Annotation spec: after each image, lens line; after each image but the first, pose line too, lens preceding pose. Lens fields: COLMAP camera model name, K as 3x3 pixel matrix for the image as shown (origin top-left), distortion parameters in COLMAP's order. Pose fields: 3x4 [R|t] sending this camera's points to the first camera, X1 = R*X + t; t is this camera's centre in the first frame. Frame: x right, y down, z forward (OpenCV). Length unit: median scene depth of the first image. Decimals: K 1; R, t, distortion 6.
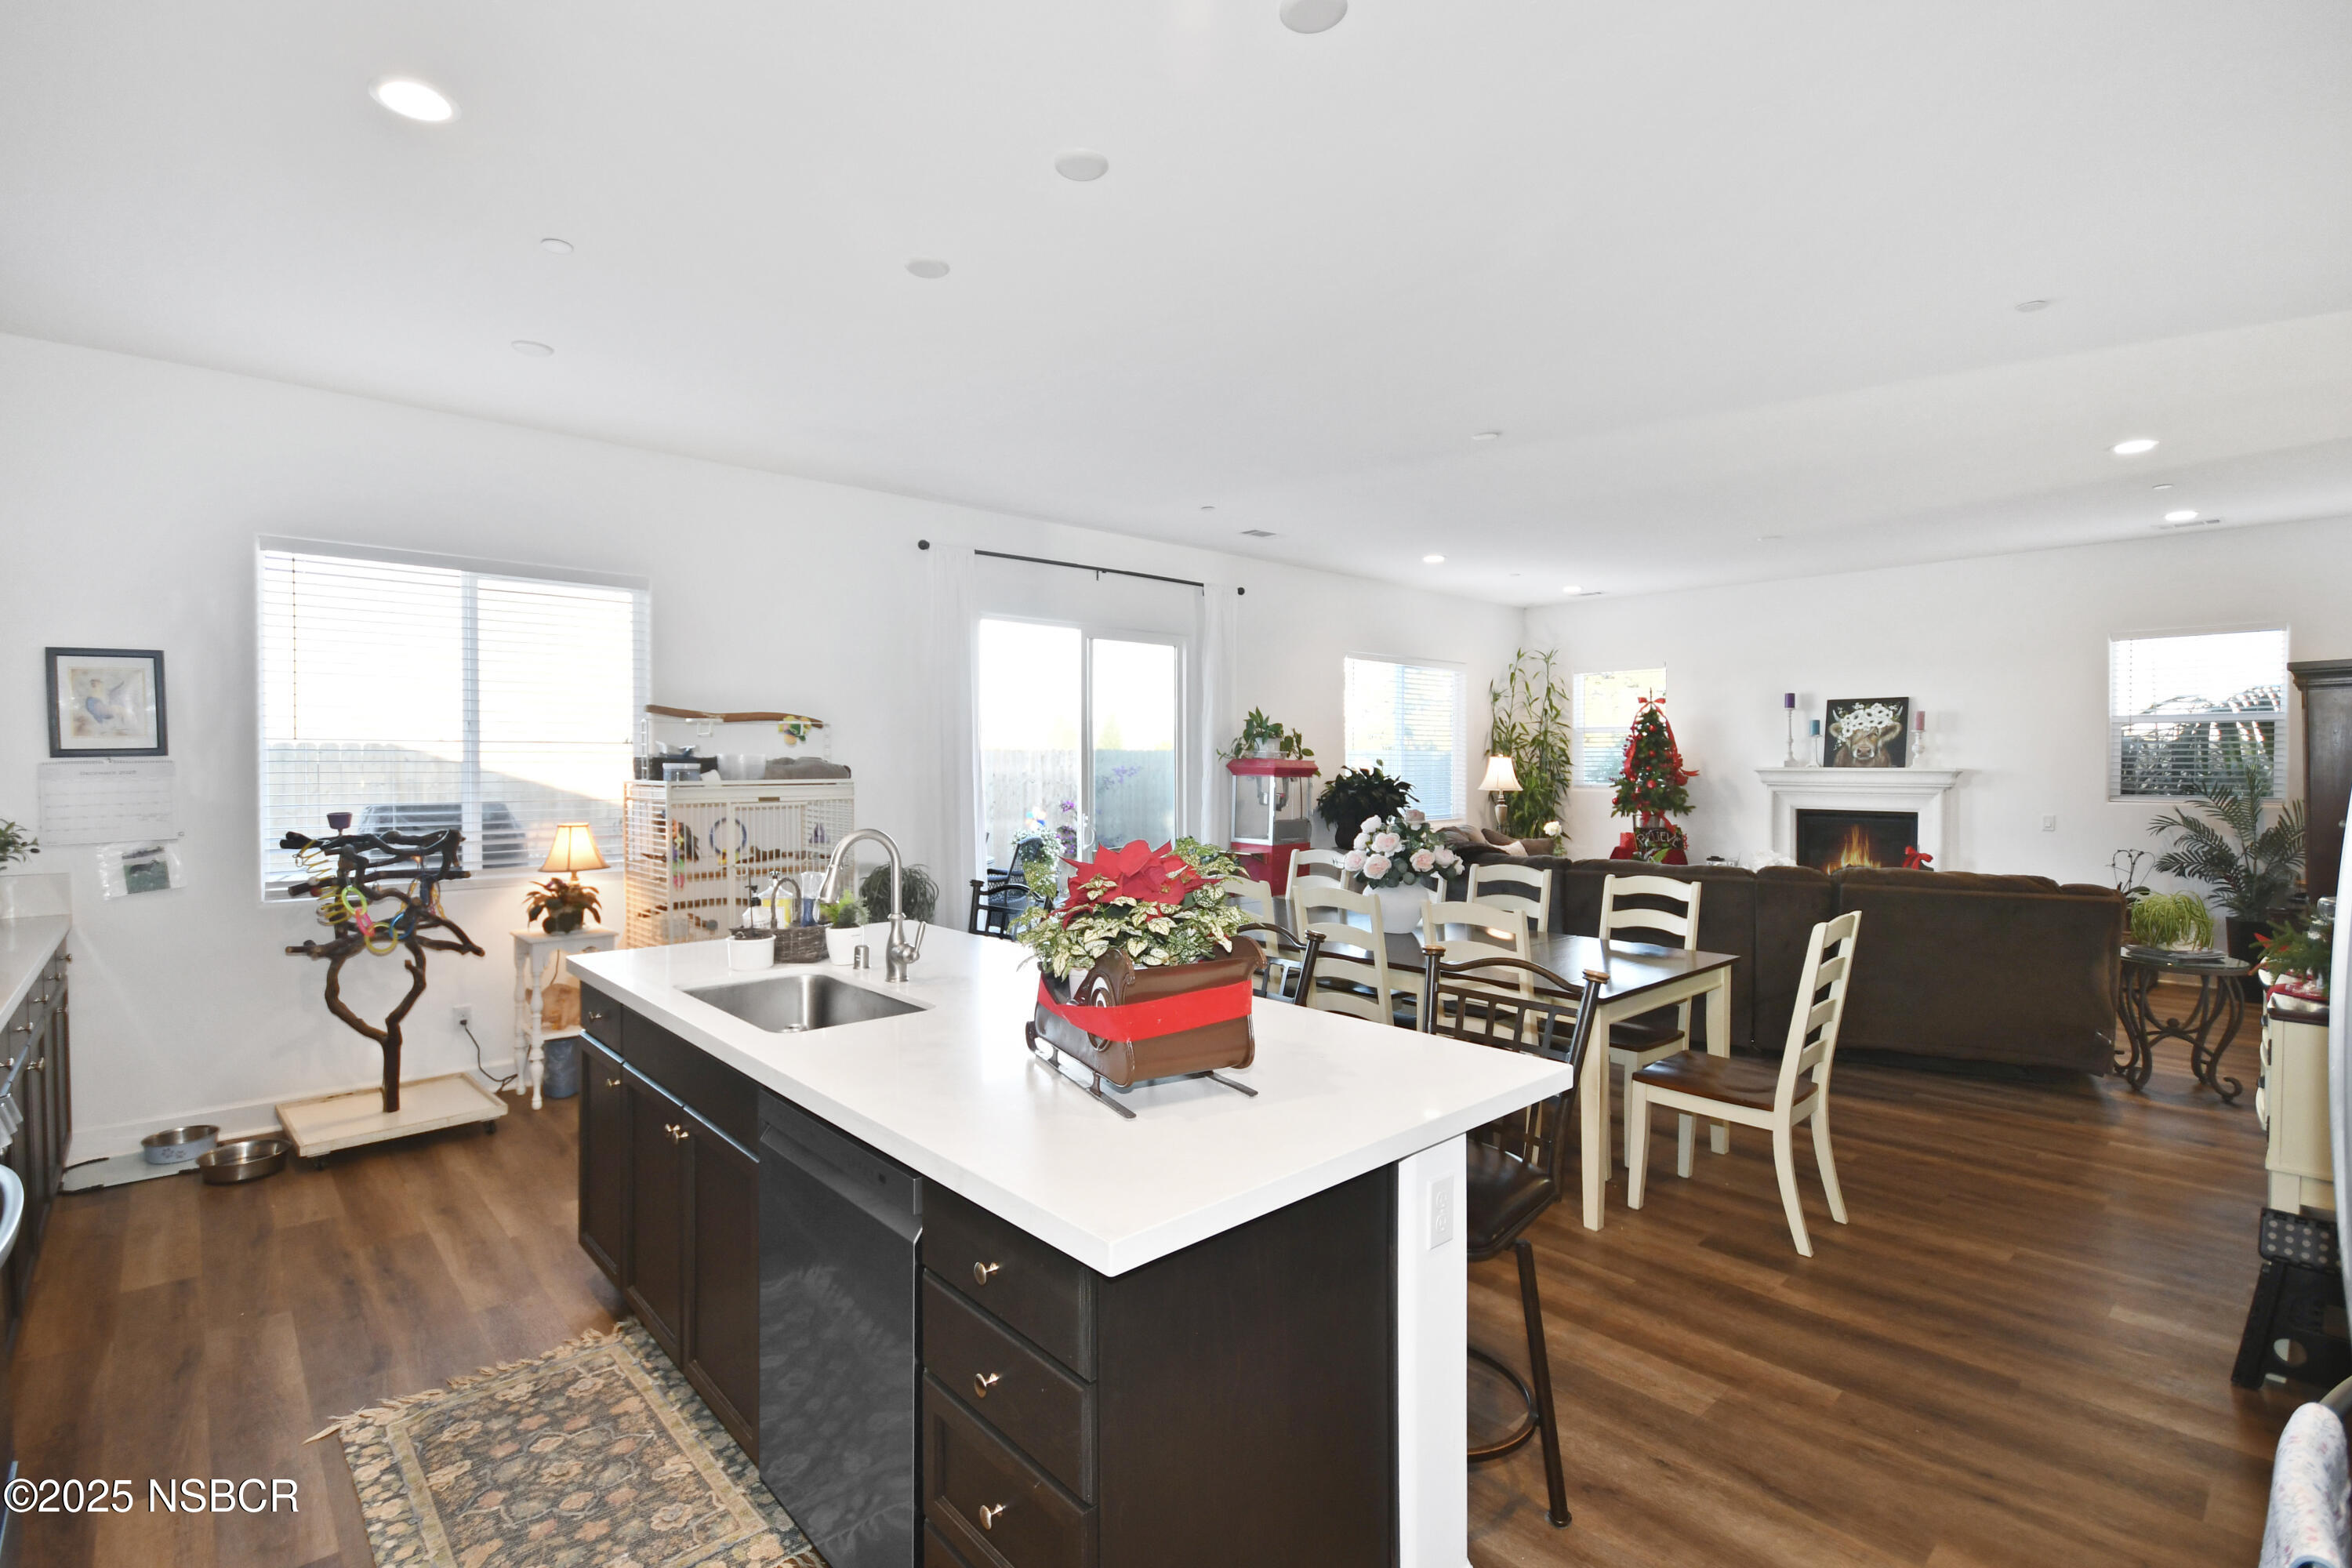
lens RADIAL K [[1086.2, 0, 1177.5], [0, 1086.2, 781.4], [0, 0, 1]] dist [0.000918, -0.000077]
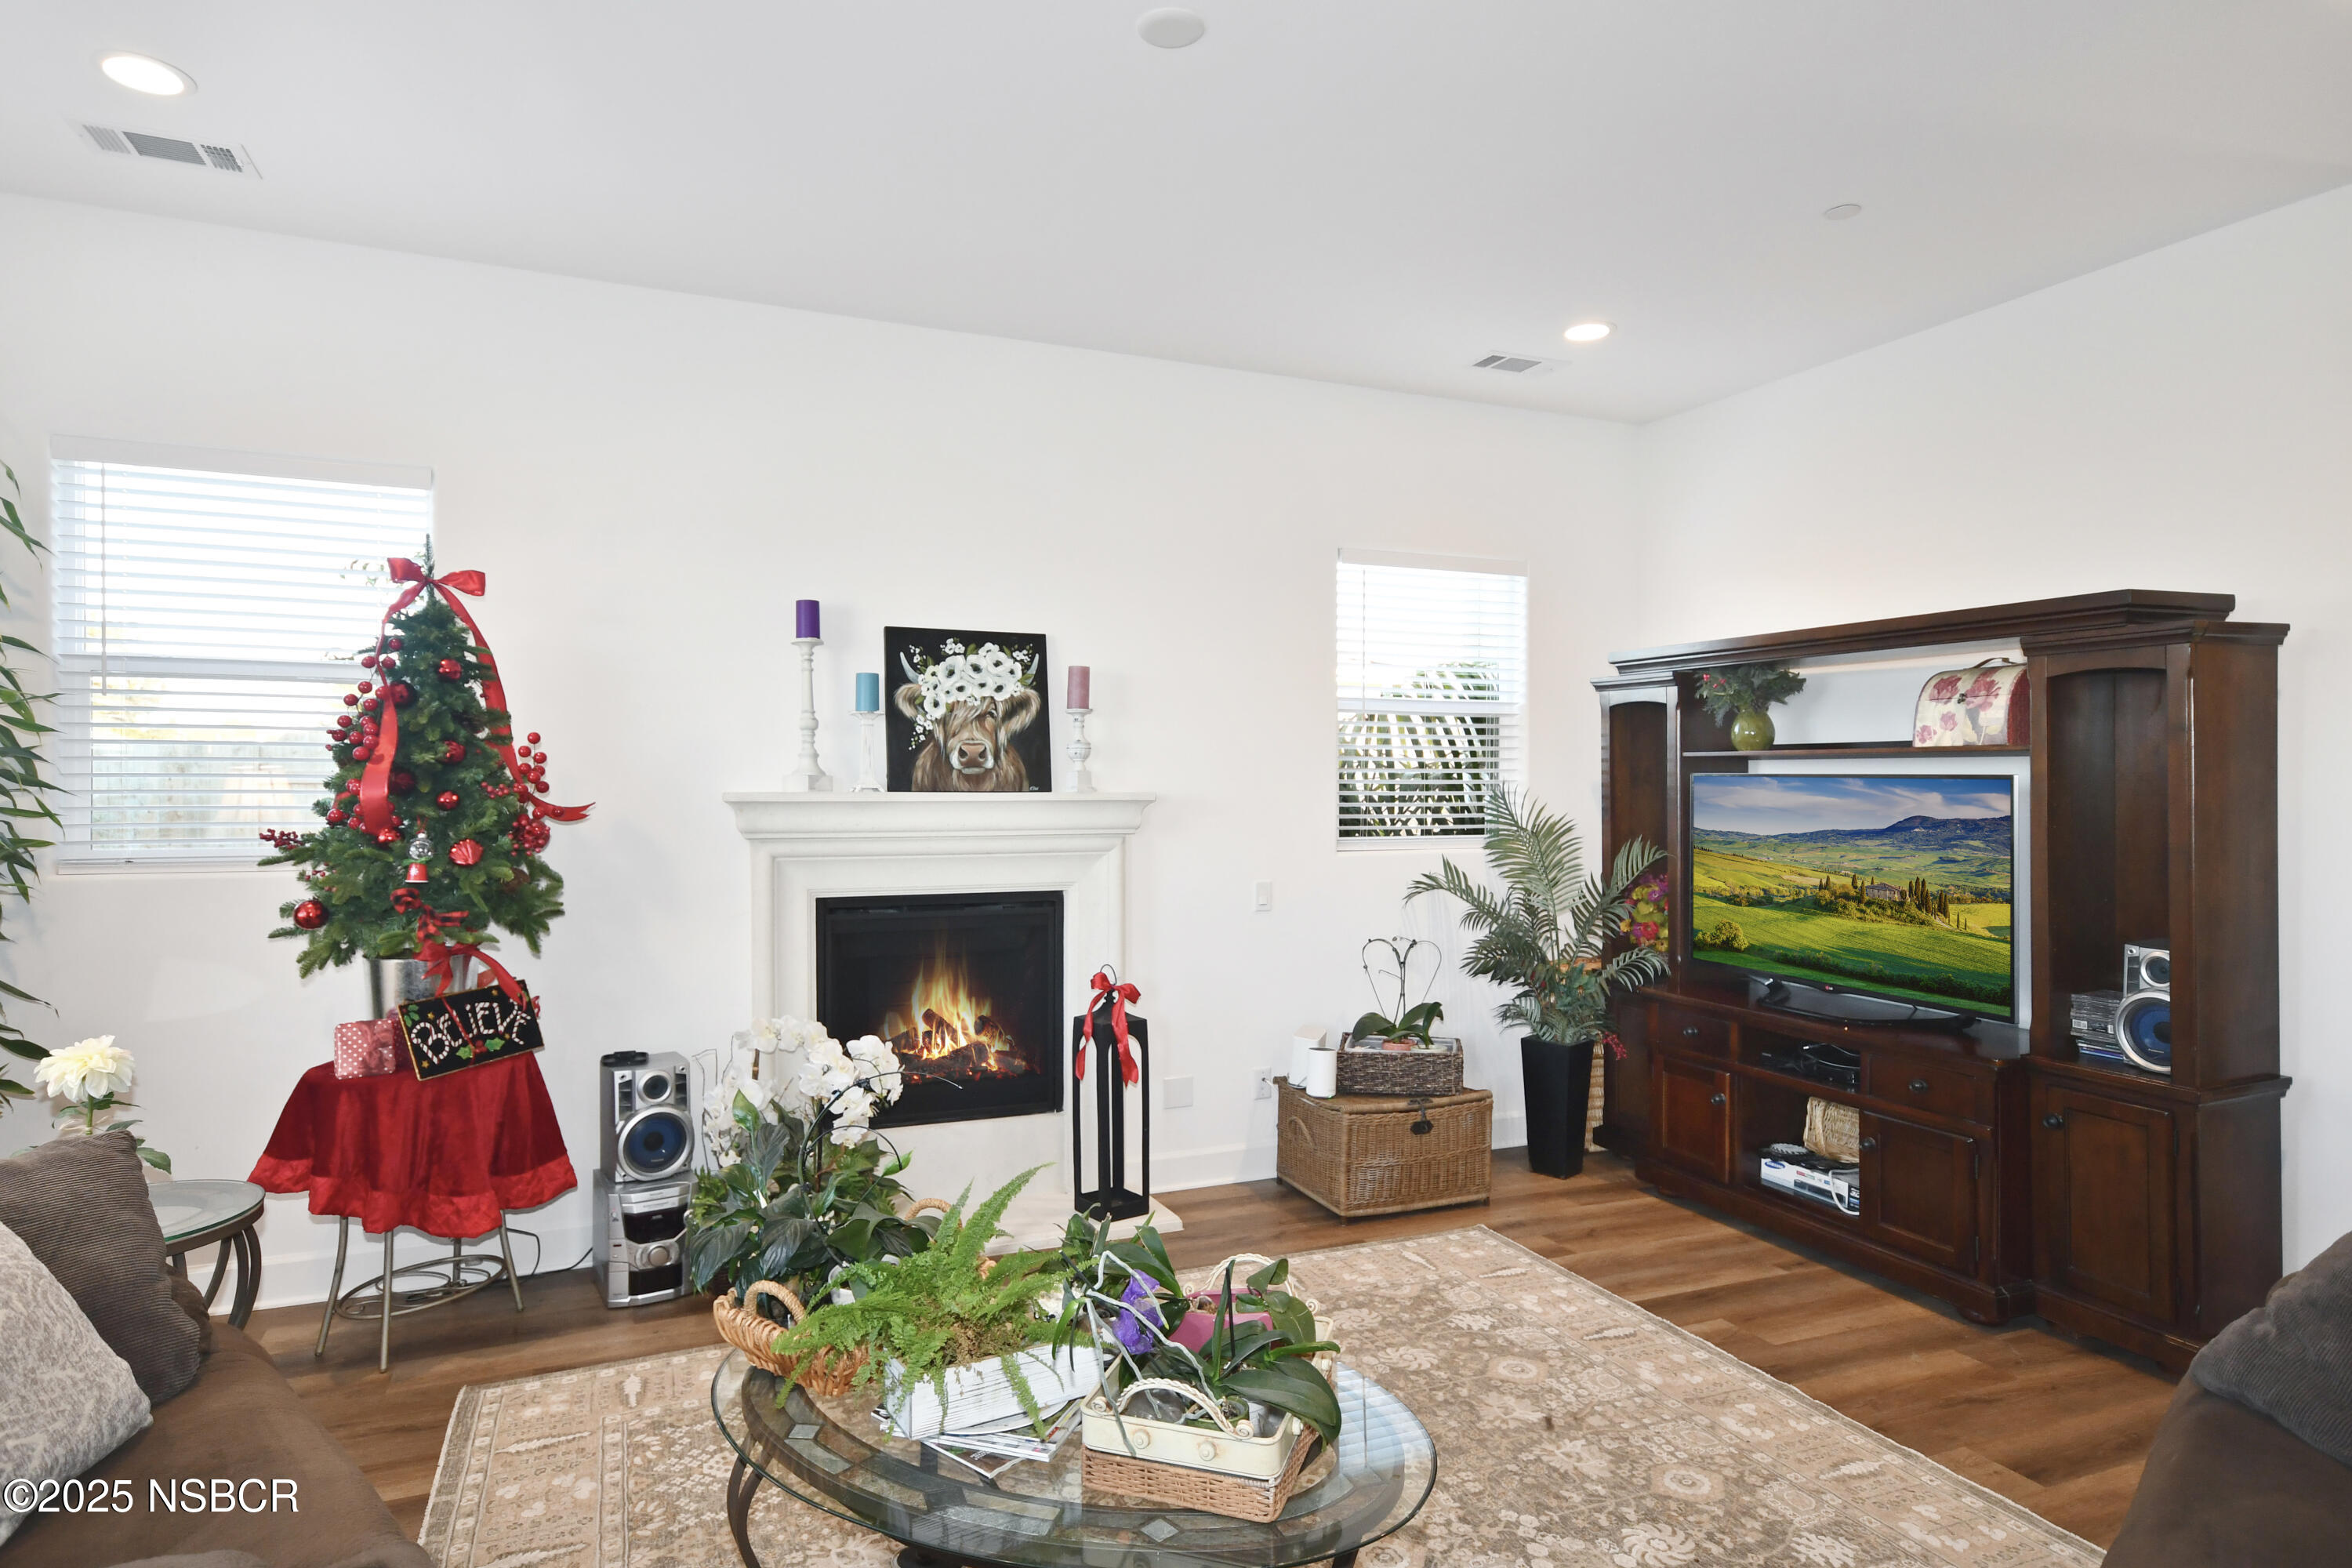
lens RADIAL K [[1337.1, 0, 1179.2], [0, 1337.1, 776.2], [0, 0, 1]] dist [0.006516, 0.000526]
pose [[0.339332, 0.001256, 0.940666, 0.164874], [0.012872, 0.999899, -0.005978, -0.014406], [-0.940578, 0.014137, 0.339282, 0.736964]]
